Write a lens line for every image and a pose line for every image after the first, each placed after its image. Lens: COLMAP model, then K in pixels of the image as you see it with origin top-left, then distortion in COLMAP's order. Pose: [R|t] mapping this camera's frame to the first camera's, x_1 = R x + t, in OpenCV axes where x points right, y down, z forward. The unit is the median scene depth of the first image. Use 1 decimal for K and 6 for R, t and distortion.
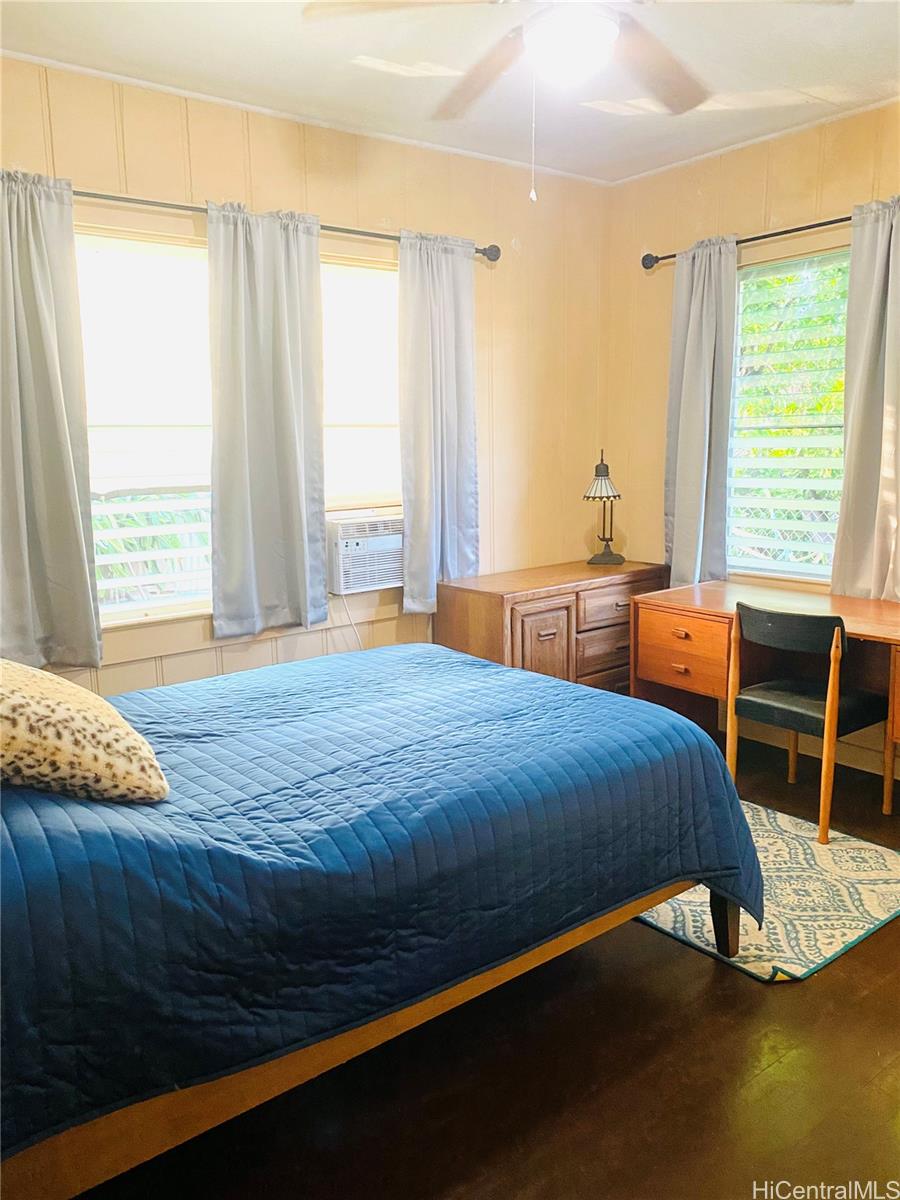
lens RADIAL K [[909.5, 0, 444.9], [0, 909.5, 597.8], [0, 0, 1]] dist [0.004030, -0.020294]
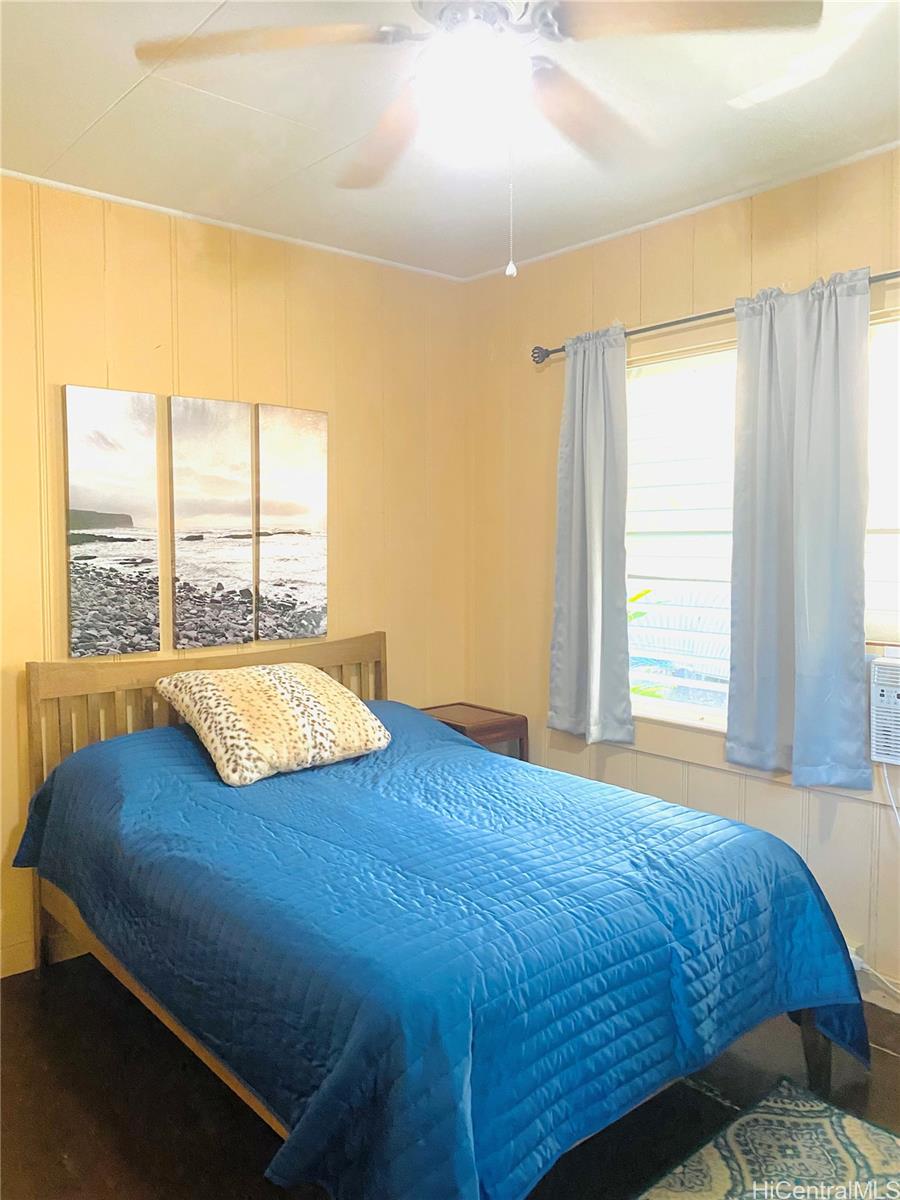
lens RADIAL K [[909.5, 0, 446.5], [0, 909.5, 598.1], [0, 0, 1]] dist [0.004030, -0.020294]
pose [[0.044907, 0.092385, -0.994710, 0.927085], [-0.168072, 0.982220, 0.083638, -0.212897], [0.984751, 0.163427, 0.059636, 0.941343]]
